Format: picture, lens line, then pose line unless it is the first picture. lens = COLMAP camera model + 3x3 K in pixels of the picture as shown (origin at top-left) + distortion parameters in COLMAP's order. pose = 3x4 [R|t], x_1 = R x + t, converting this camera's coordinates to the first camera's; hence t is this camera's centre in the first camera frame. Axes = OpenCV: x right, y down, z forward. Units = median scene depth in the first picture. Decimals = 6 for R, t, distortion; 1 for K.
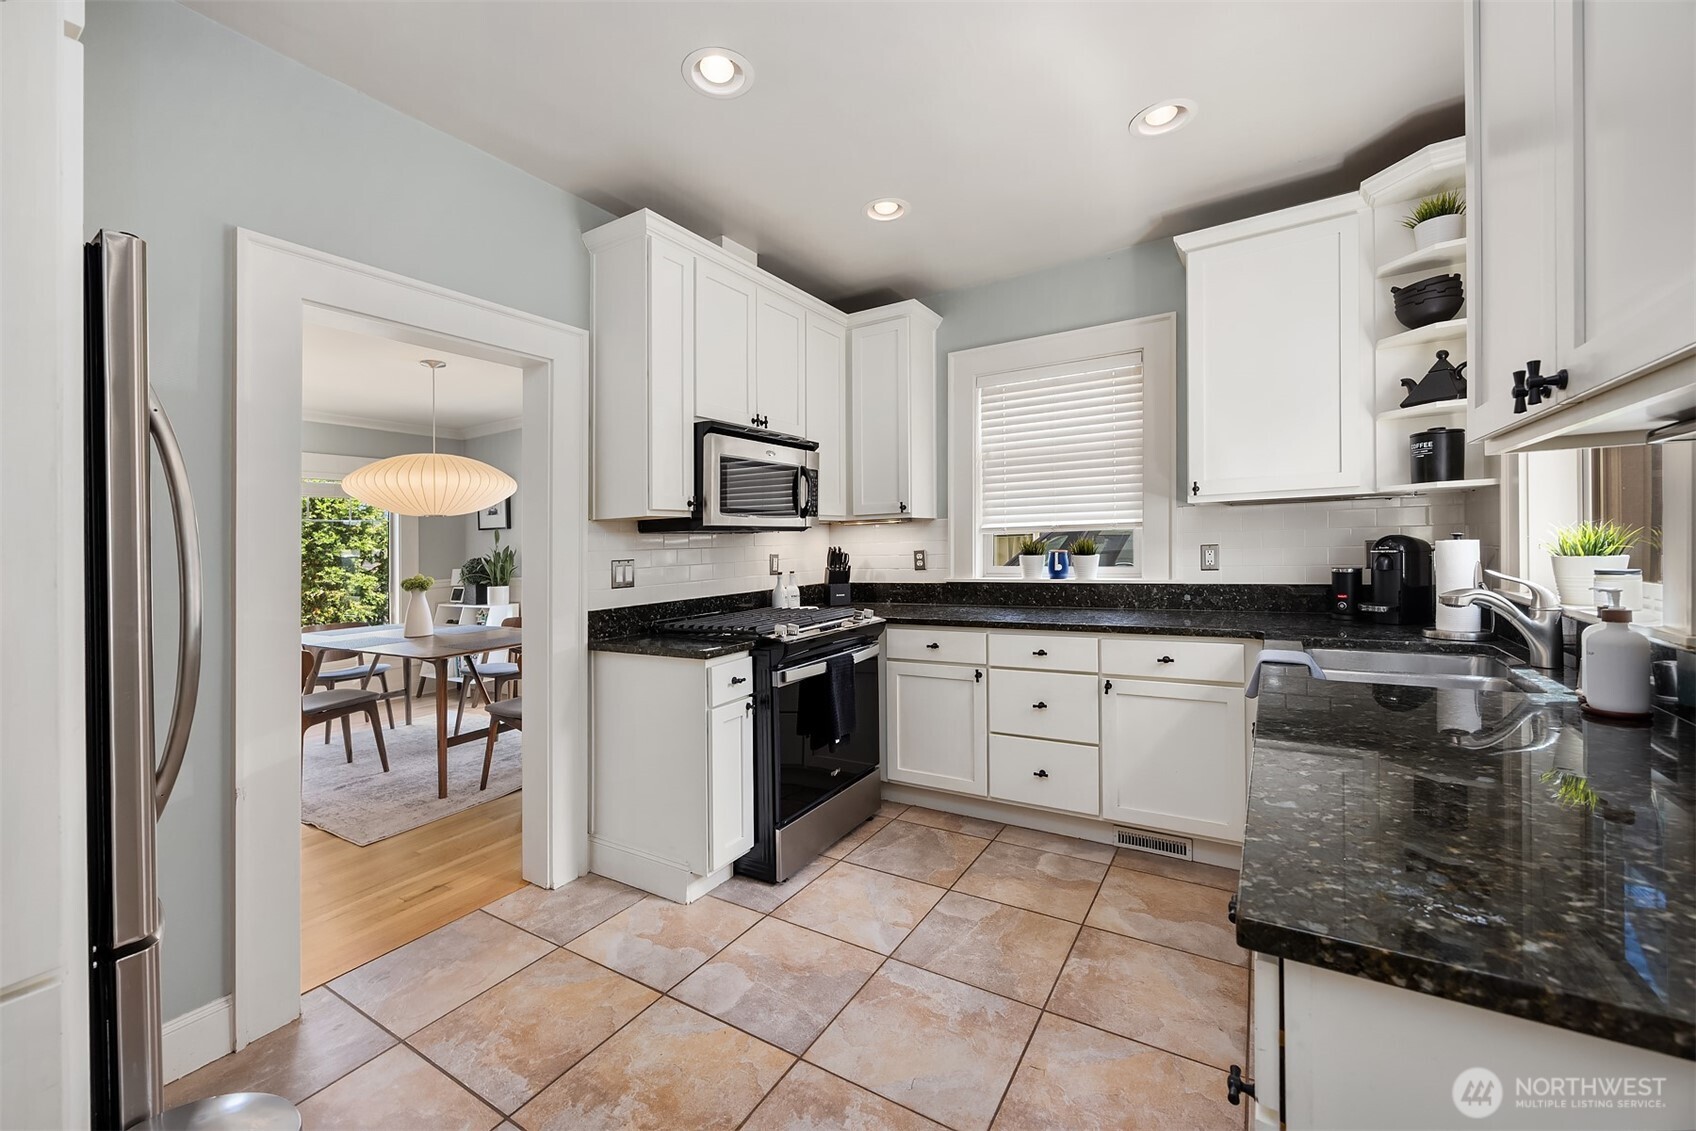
lens RADIAL K [[666.2, 0, 850.5], [0, 666.2, 533.3], [0, 0, 1]] dist [0.003429, 0.000310]
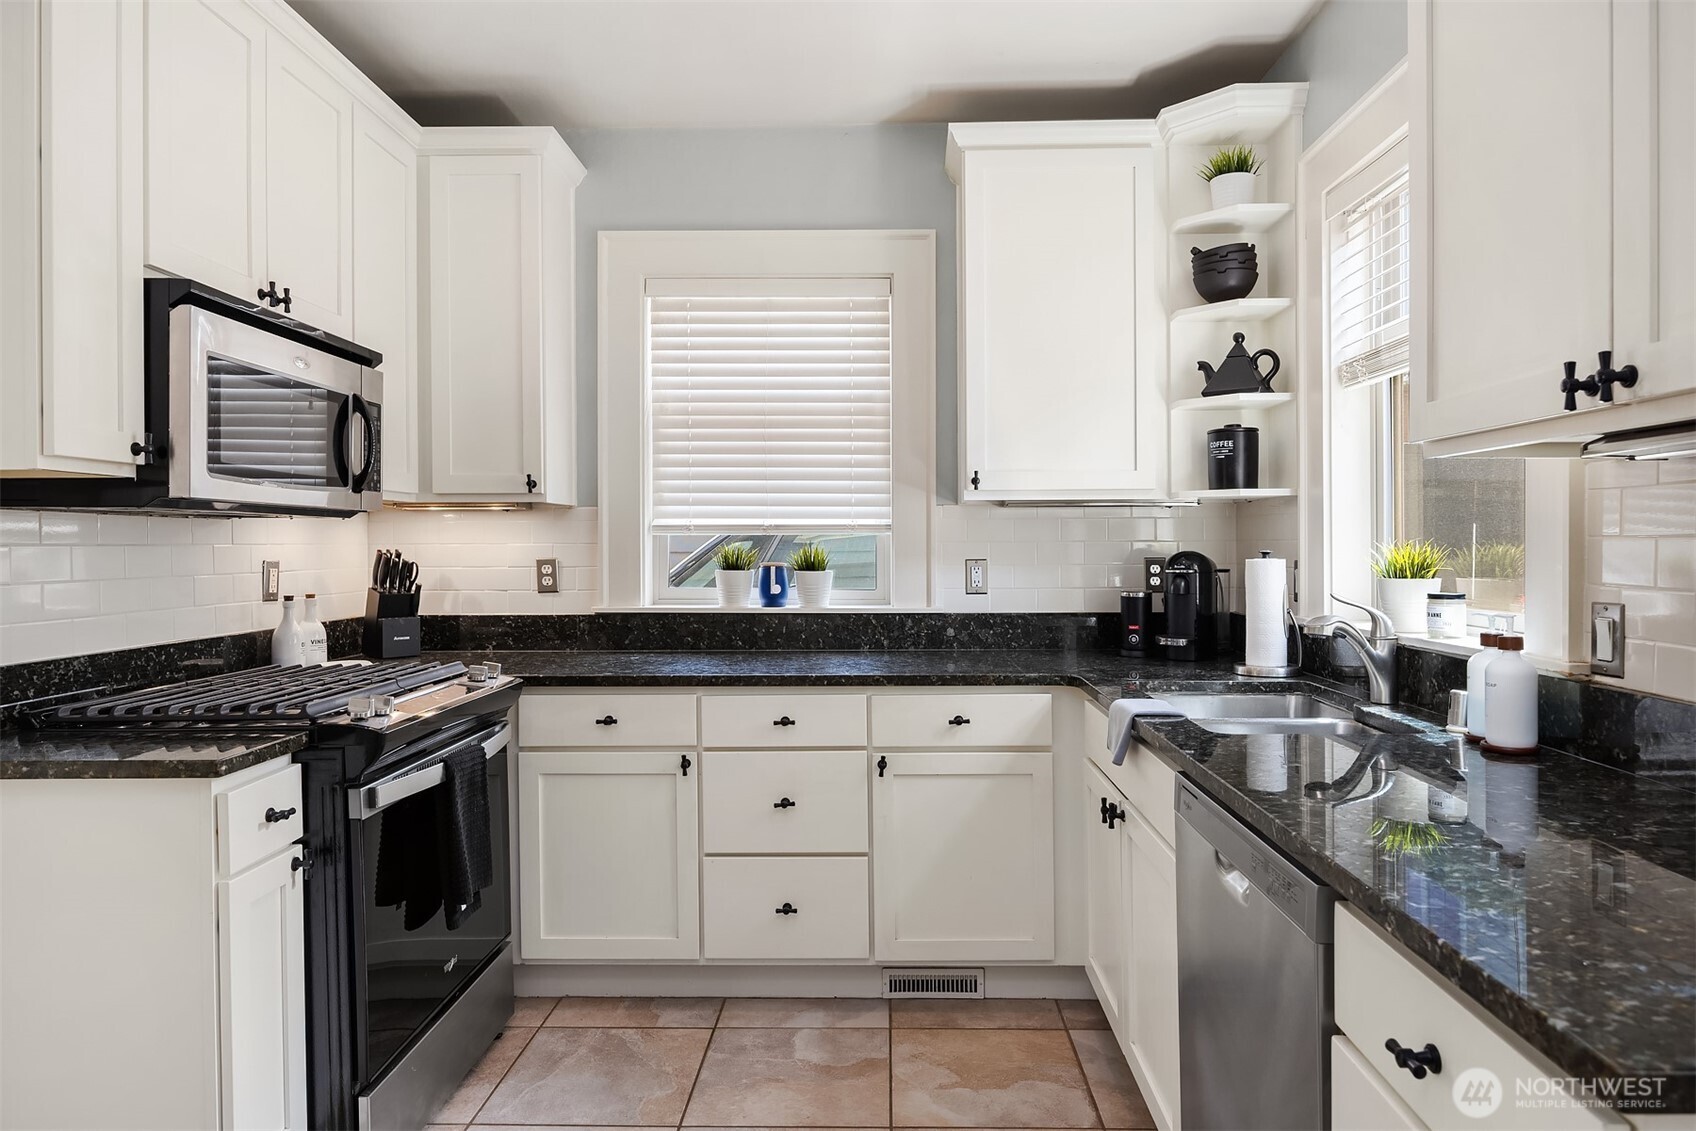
lens RADIAL K [[1031.0, 0, 851.2], [0, 1031.0, 552.4], [0, 0, 1]] dist [0.002167, -0.000409]
pose [[0.861844, 0.023539, 0.506627, -0.170573], [-0.030532, 0.999519, 0.005498, 0.008864], [-0.506254, -0.020207, 0.862148, 0.115214]]
